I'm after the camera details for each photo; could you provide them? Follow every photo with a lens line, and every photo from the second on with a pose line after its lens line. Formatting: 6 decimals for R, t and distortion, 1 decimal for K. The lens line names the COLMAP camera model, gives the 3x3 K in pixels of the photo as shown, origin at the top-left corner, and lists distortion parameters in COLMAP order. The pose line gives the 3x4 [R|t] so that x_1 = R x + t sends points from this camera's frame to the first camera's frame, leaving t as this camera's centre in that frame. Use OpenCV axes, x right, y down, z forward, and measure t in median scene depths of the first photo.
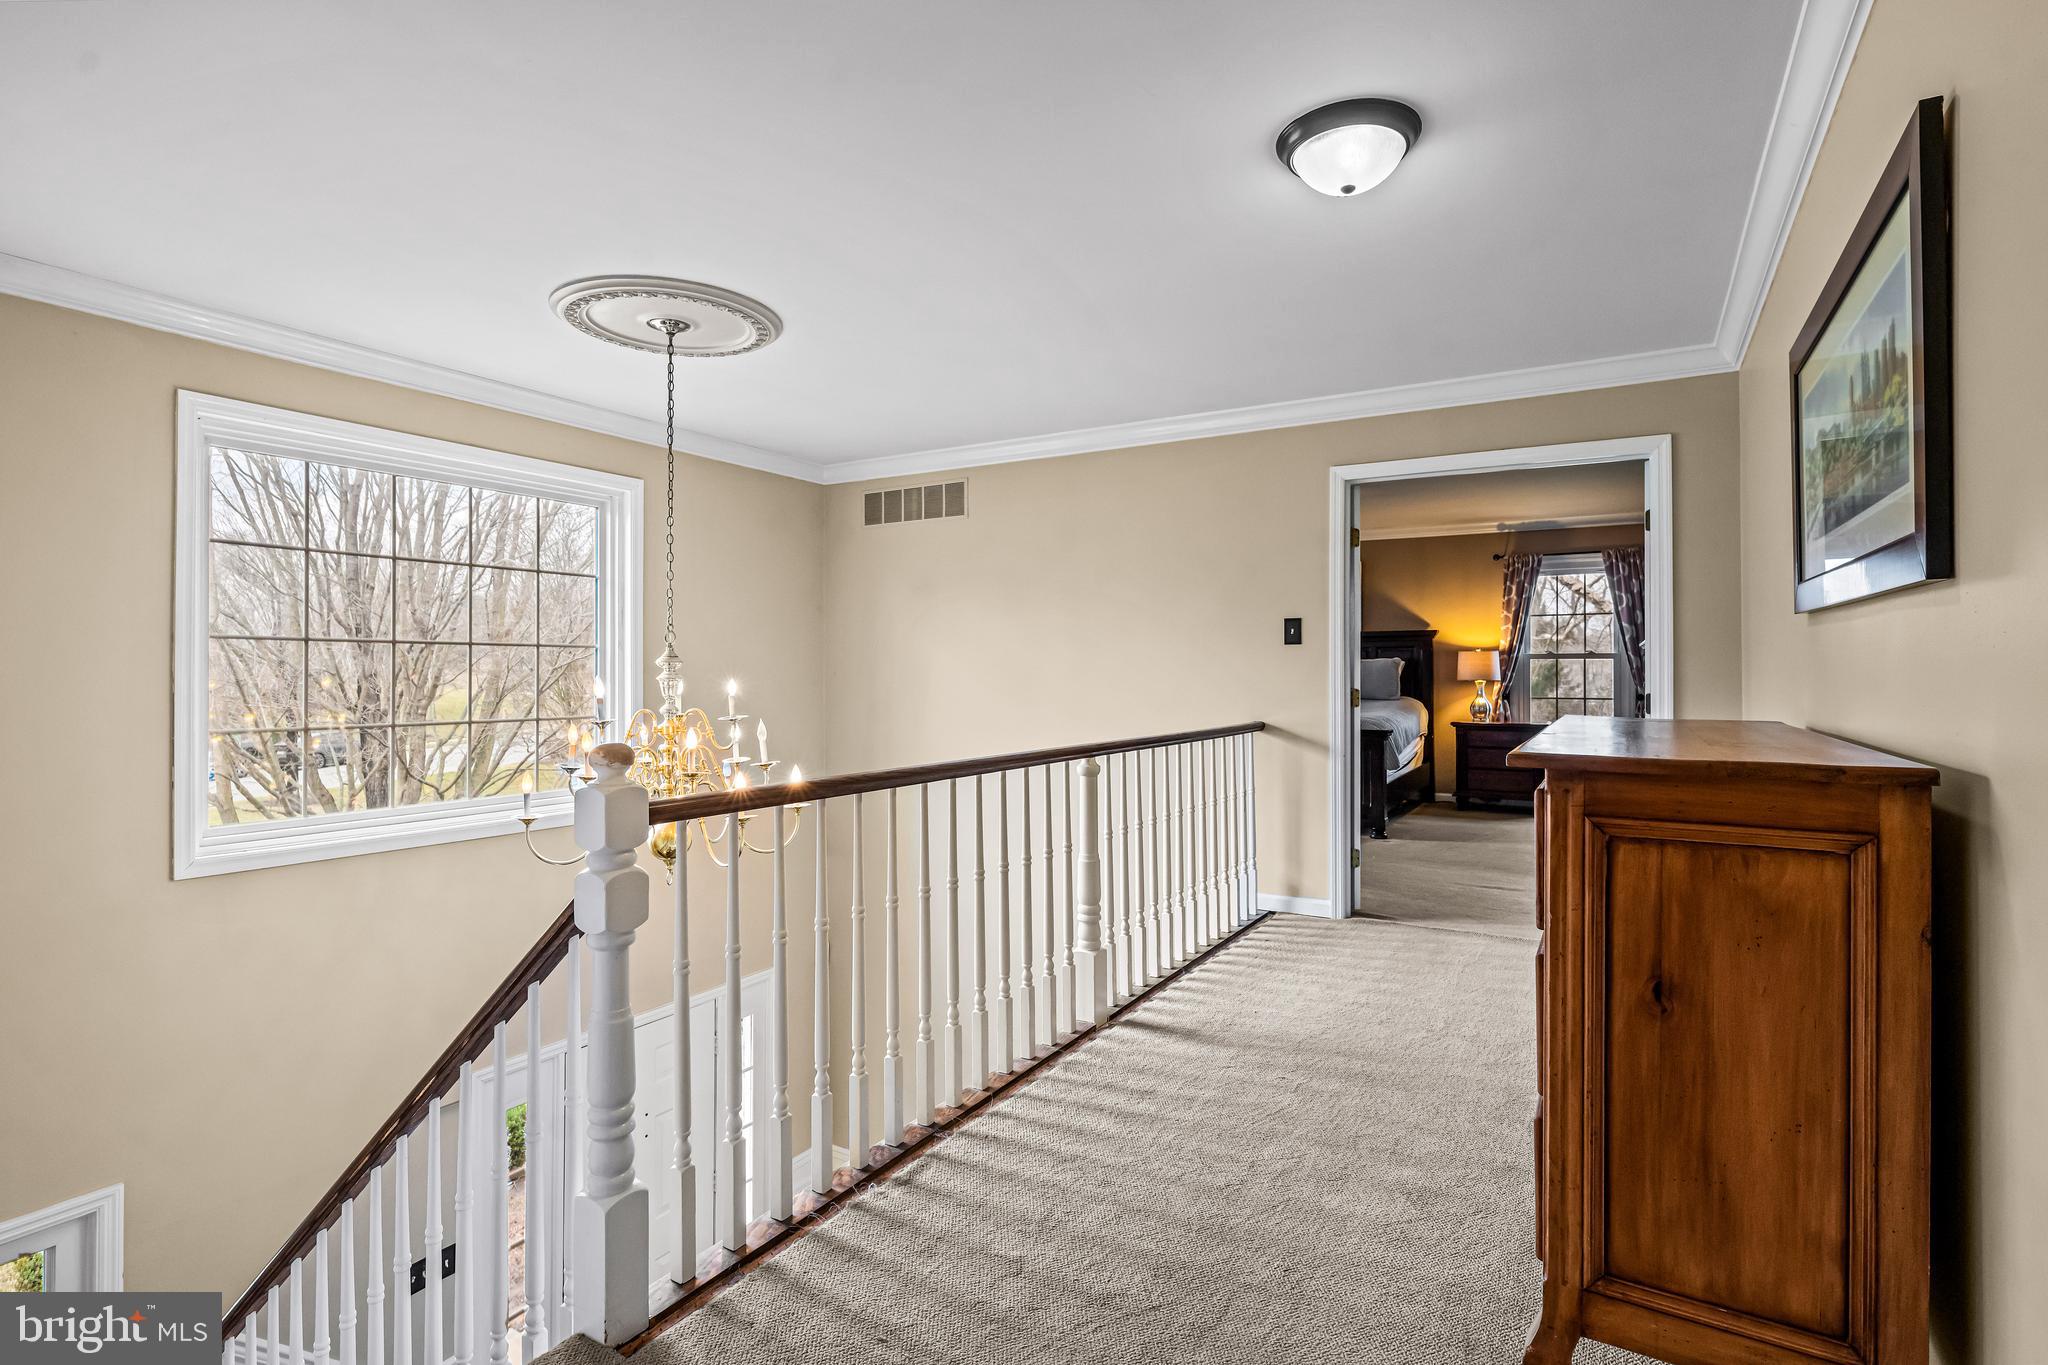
lens RADIAL K [[973.4, 0, 1038.3], [0, 973.4, 670.4], [0, 0, 1]] dist [0.002804, -0.000843]
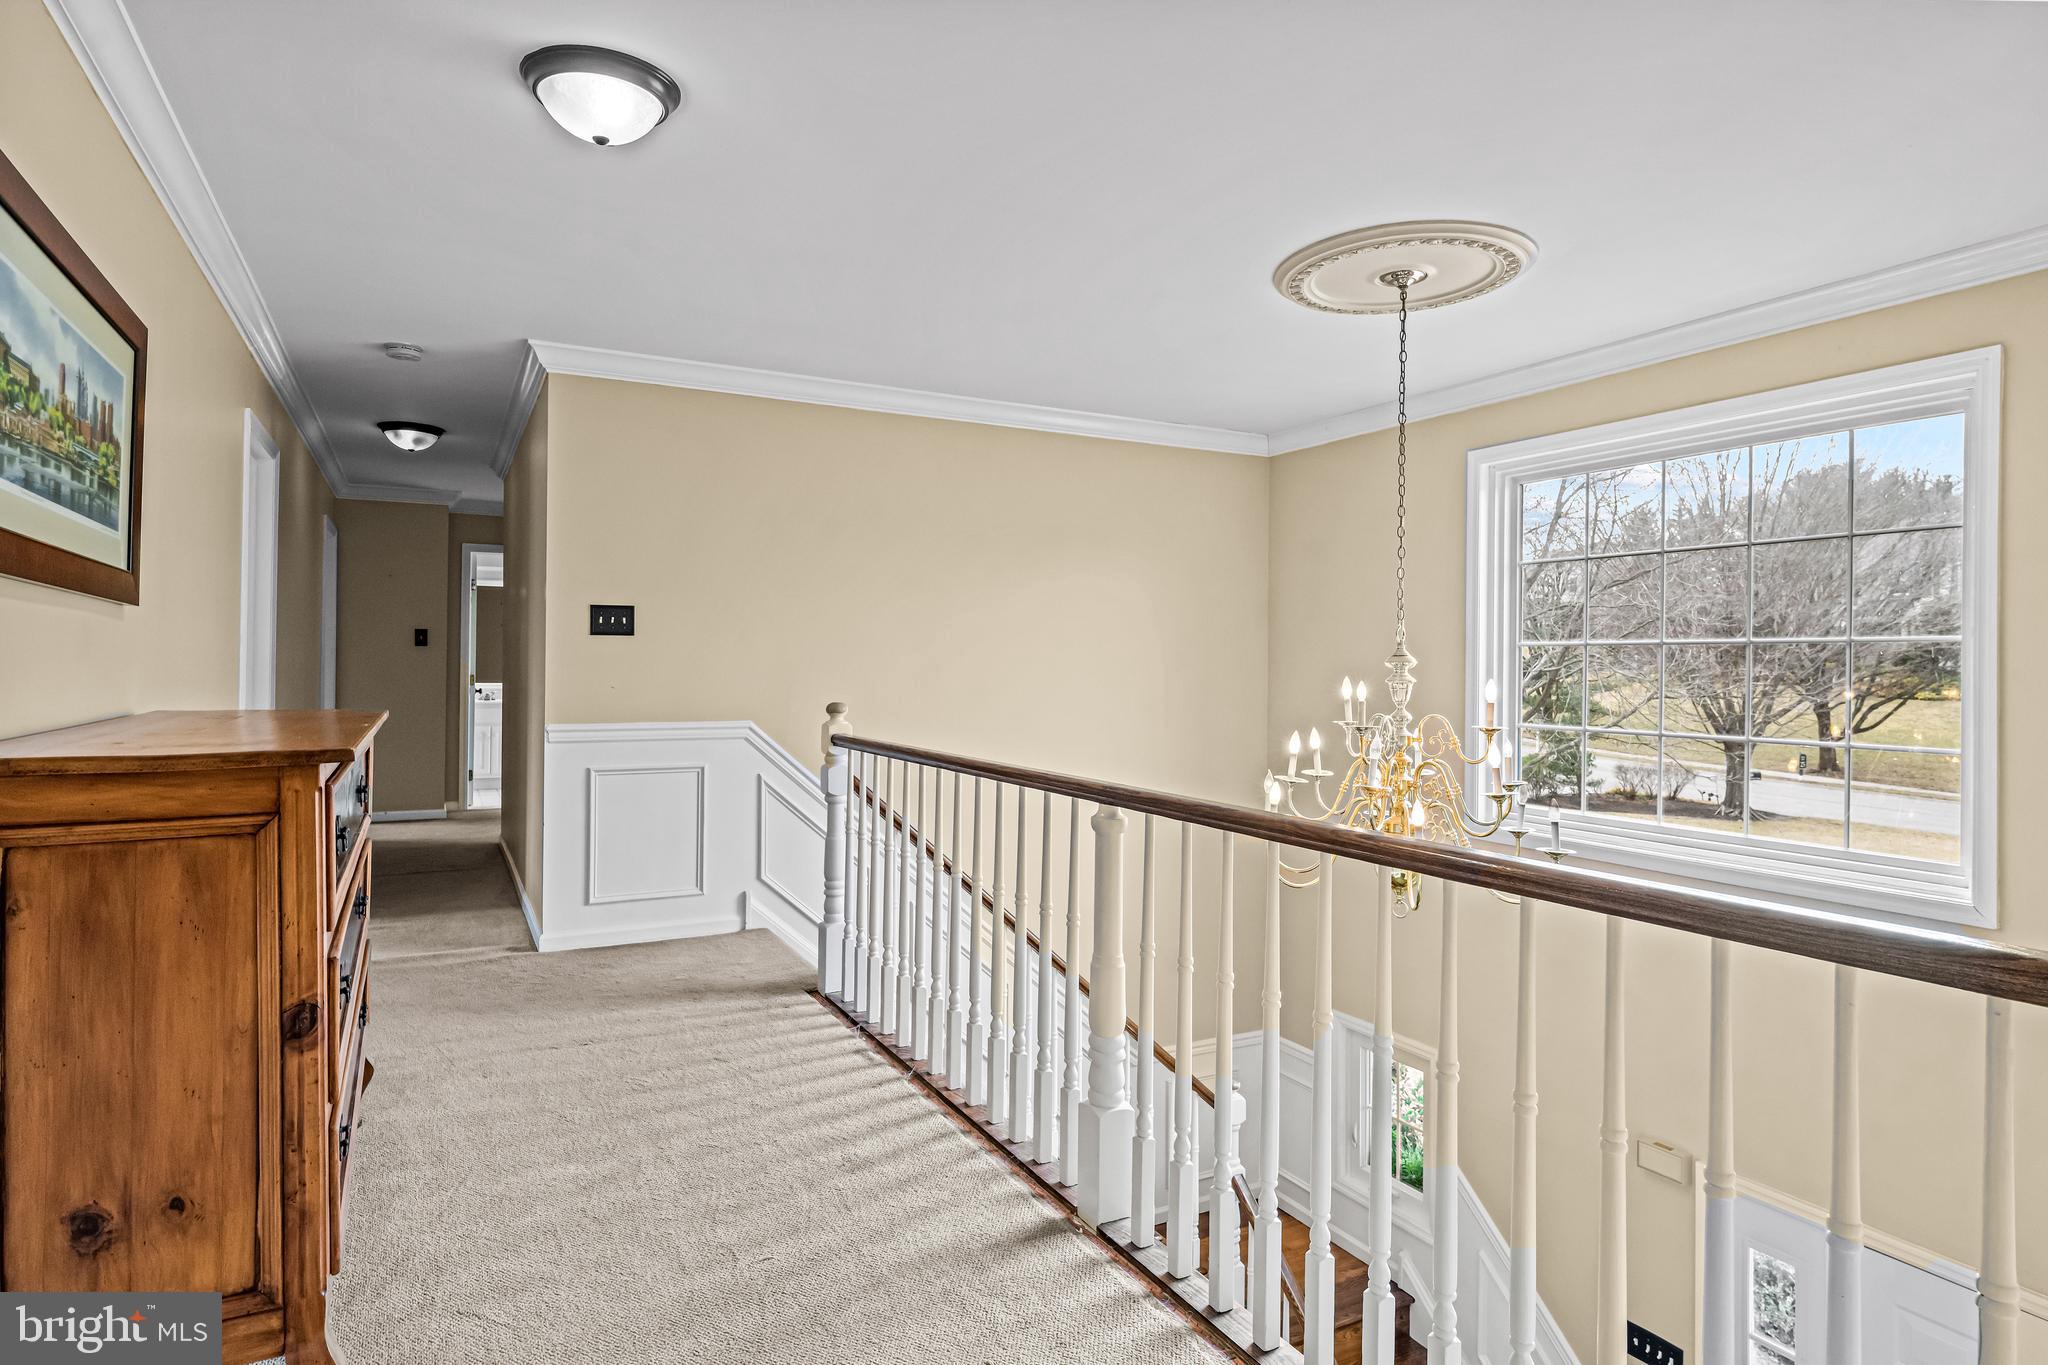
lens RADIAL K [[1097.0, 0, 1025.2], [0, 1097.0, 676.3], [0, 0, 1]] dist [-0.020709, 0.000018]
pose [[-0.513160, -0.000109, -0.858293, 0.961748], [-0.005572, 0.999979, 0.003205, 0.006536], [0.858275, 0.006427, -0.513150, 1.830882]]
